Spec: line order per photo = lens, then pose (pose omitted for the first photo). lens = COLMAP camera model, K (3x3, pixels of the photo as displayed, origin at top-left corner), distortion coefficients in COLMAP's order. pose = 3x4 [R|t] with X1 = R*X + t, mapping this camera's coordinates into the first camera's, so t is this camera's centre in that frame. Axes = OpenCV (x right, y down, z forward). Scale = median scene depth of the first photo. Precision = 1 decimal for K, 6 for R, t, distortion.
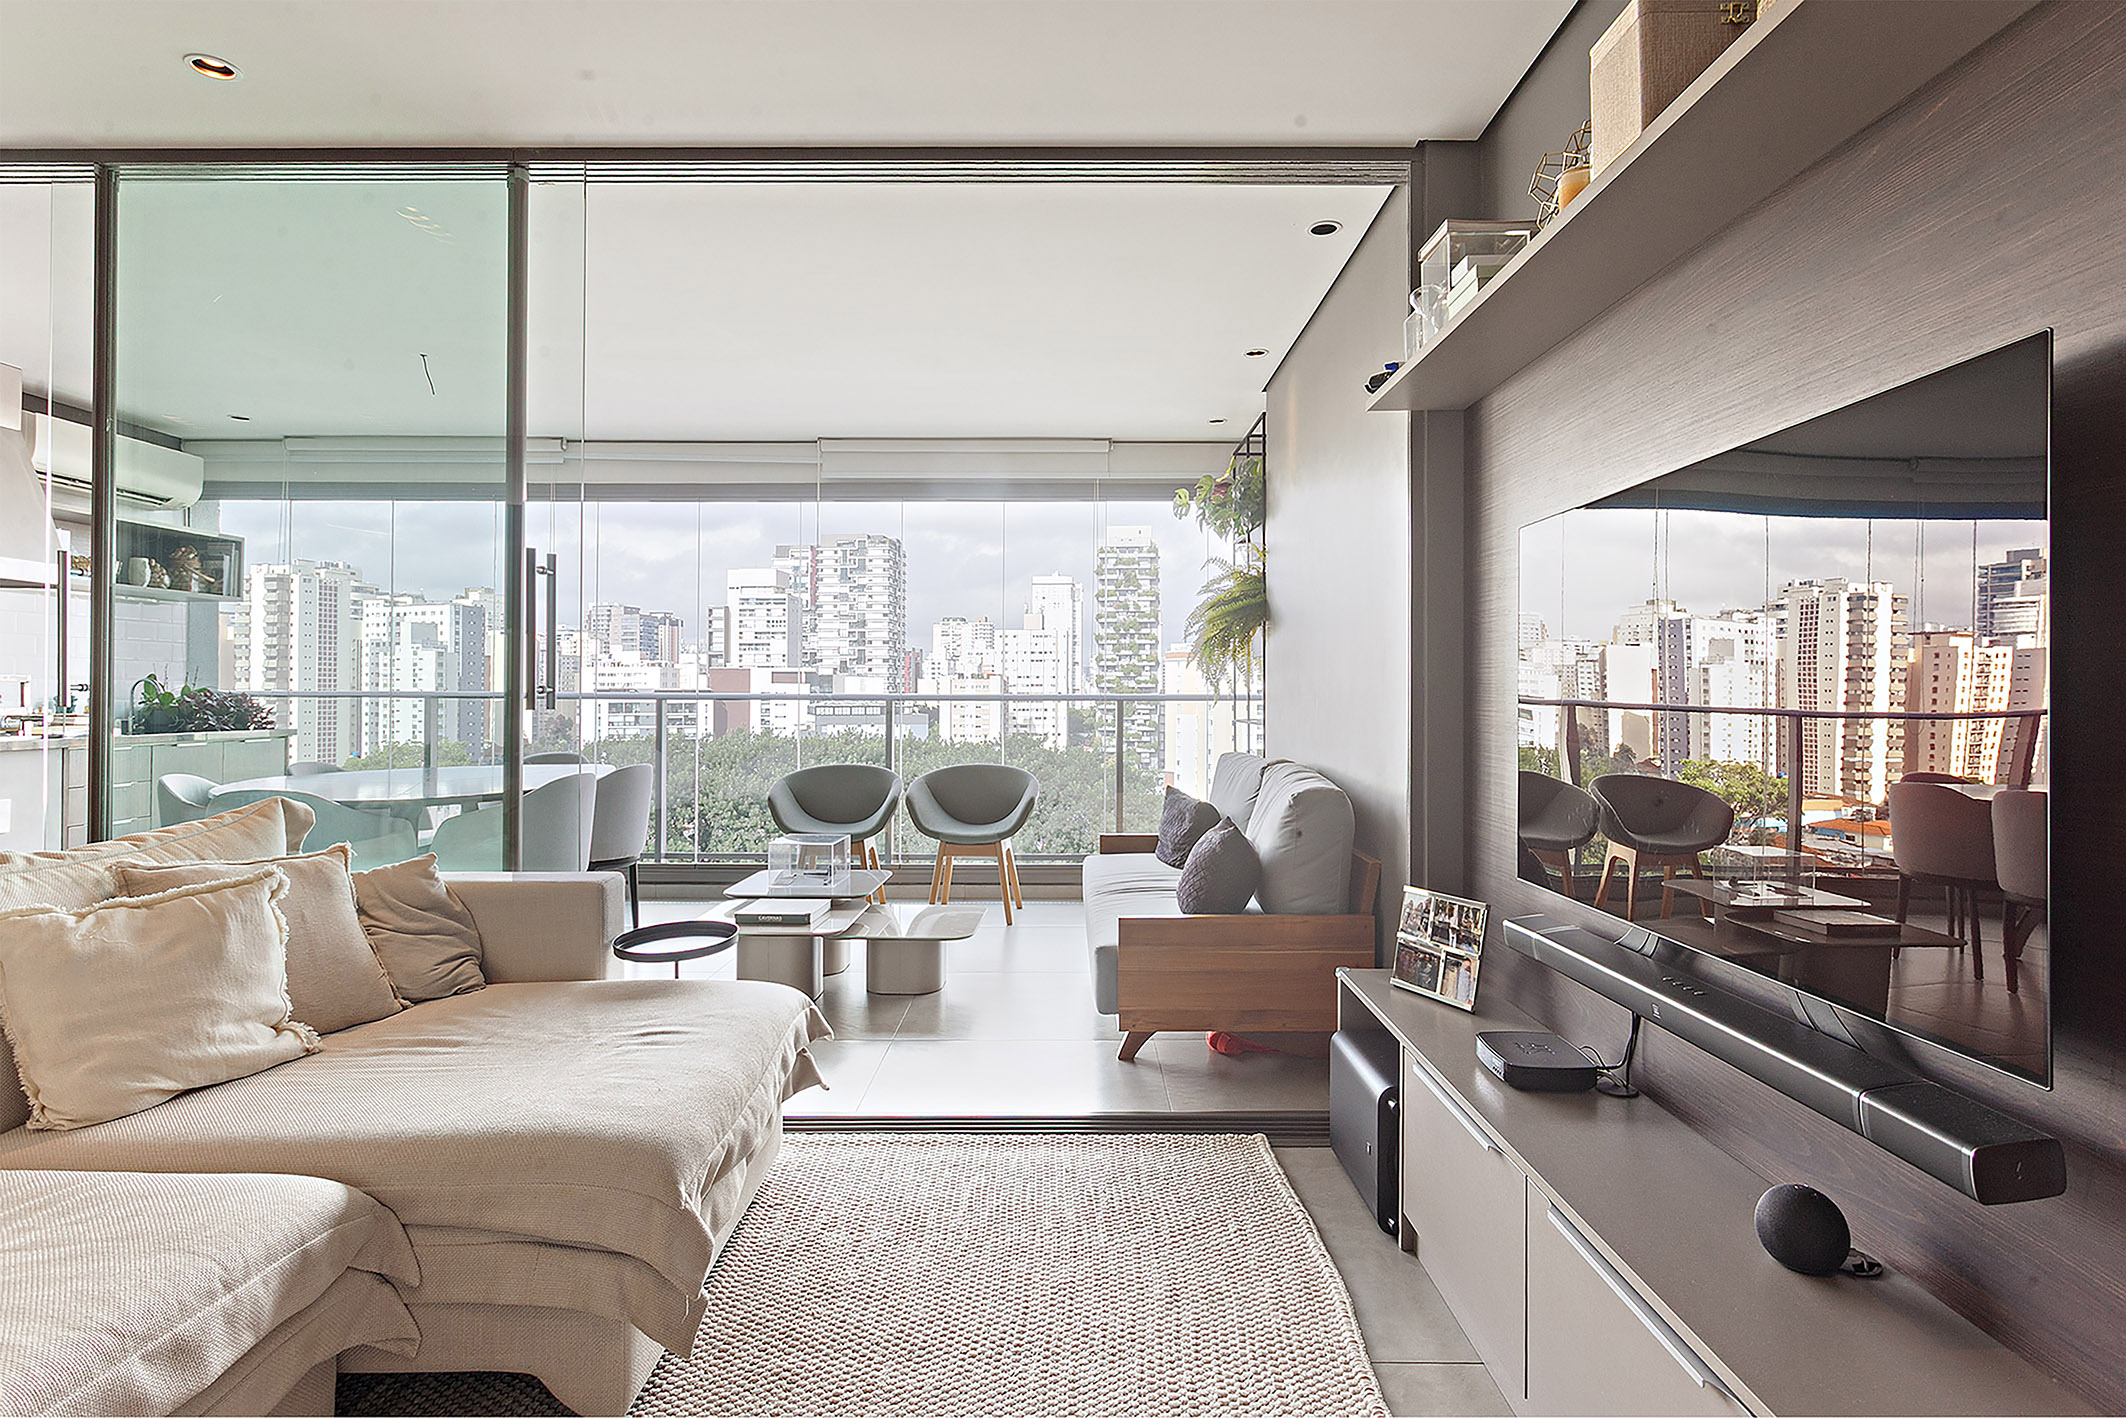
lens RADIAL K [[1106.5, 0, 1063.6], [0, 1106.5, 681.0], [0, 0, 1]] dist [-0.006012, 0.001485]
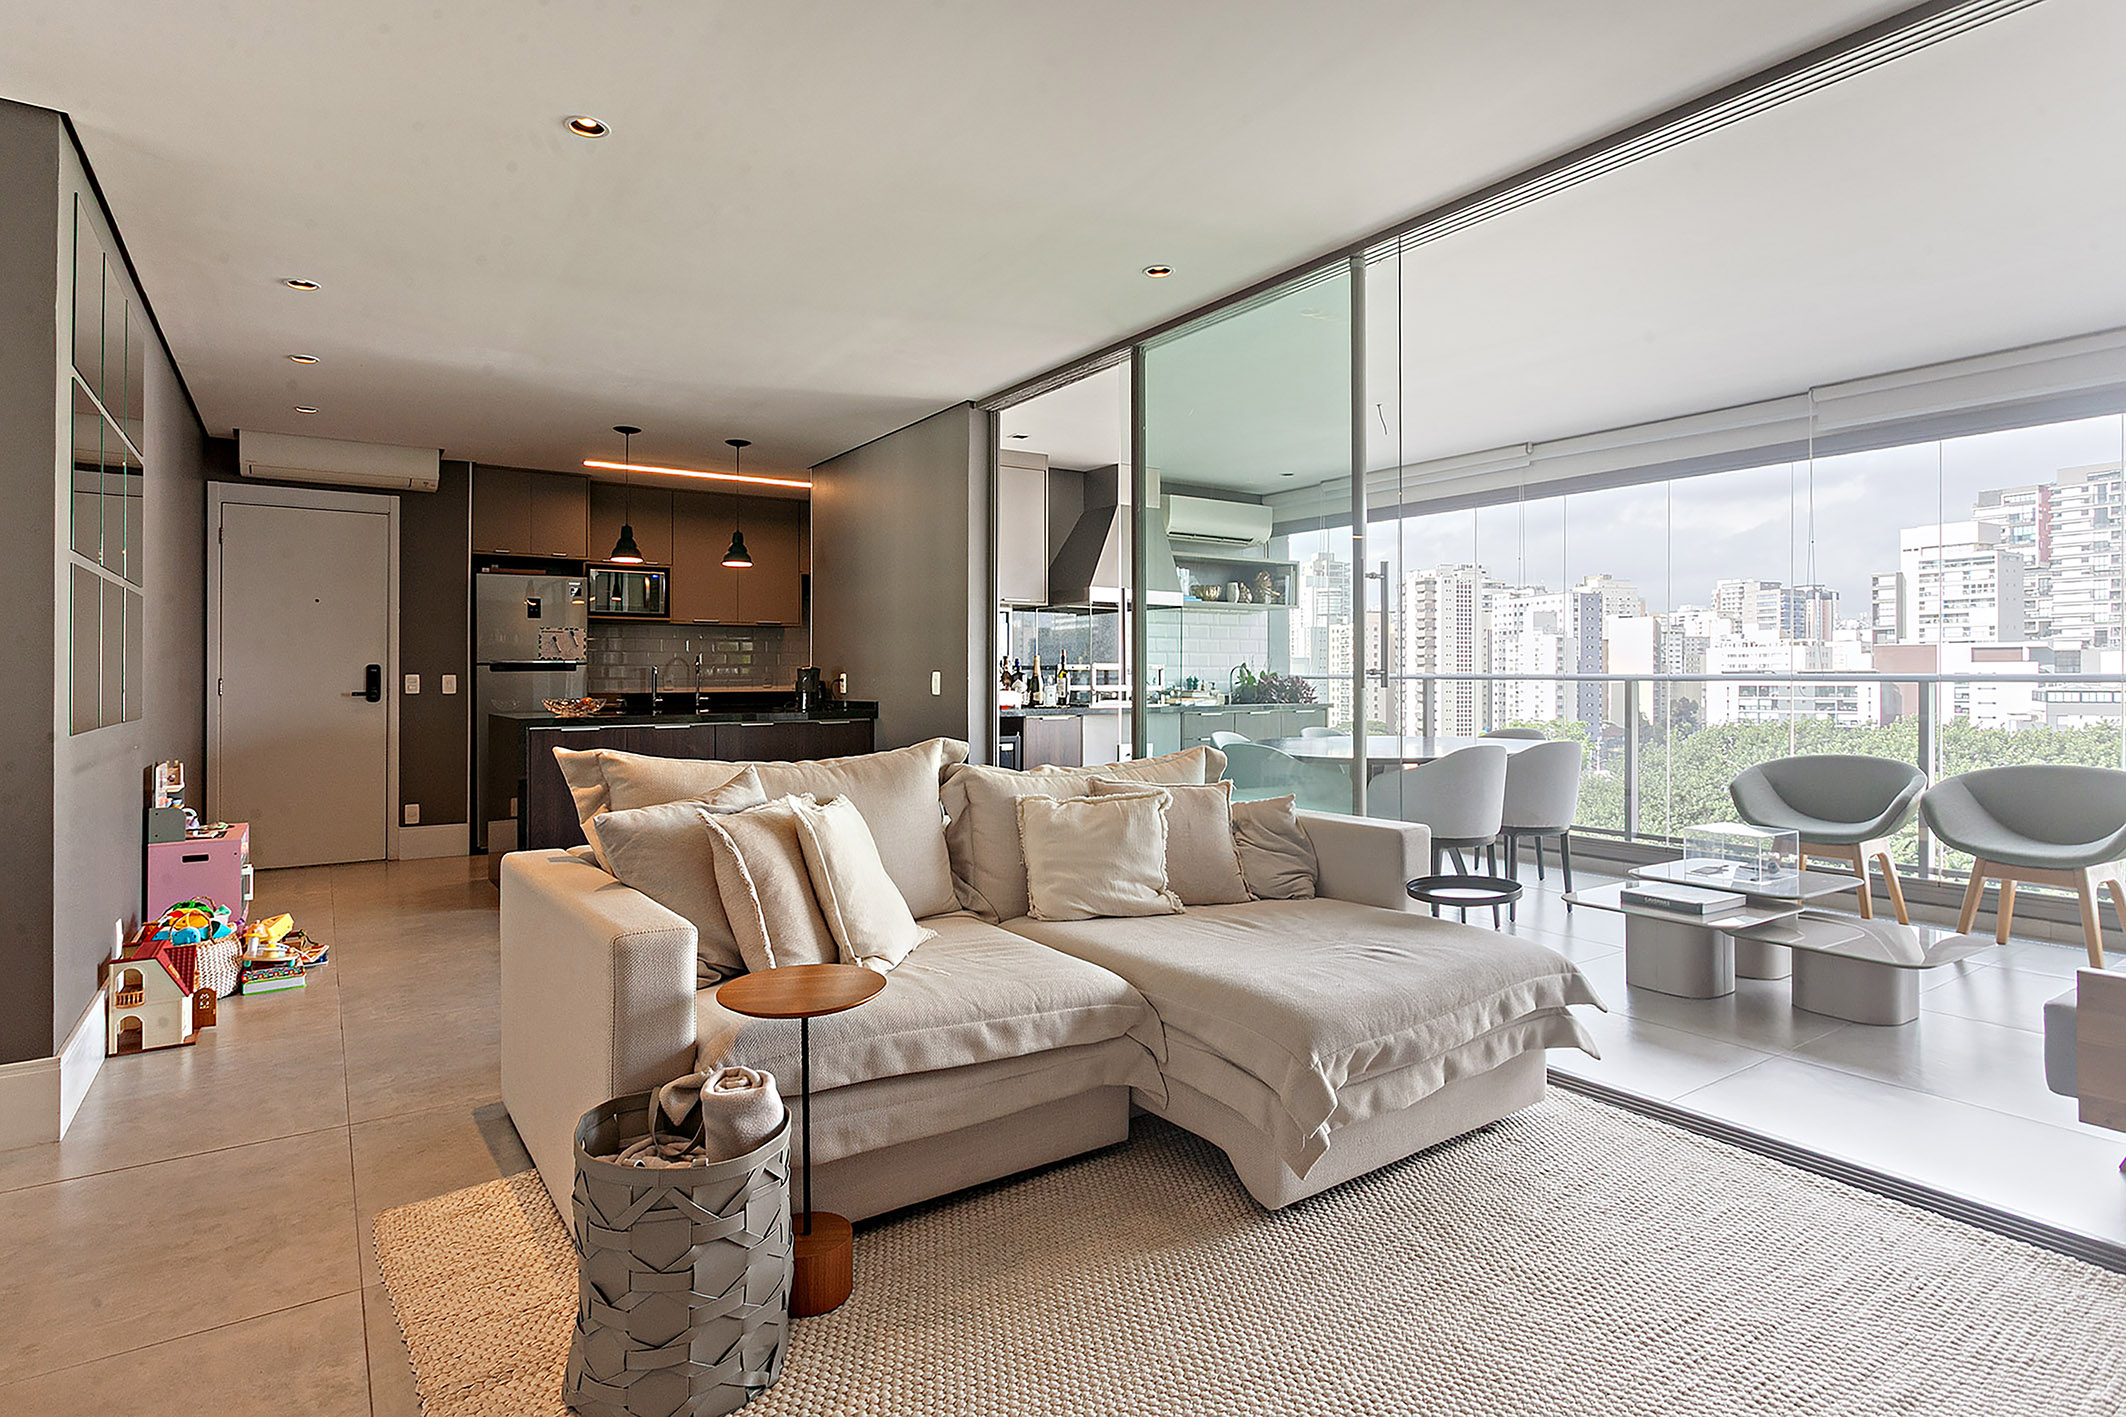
lens RADIAL K [[1066.8, 0, 1056.0], [0, 1066.8, 672.9], [0, 0, 1]] dist [-0.002334, -0.000650]
pose [[0.564325, -0.005714, -0.825533, 0.178231], [0.012712, 0.999918, 0.001768, 0.000911], [0.825455, -0.011492, 0.564351, 0.014988]]
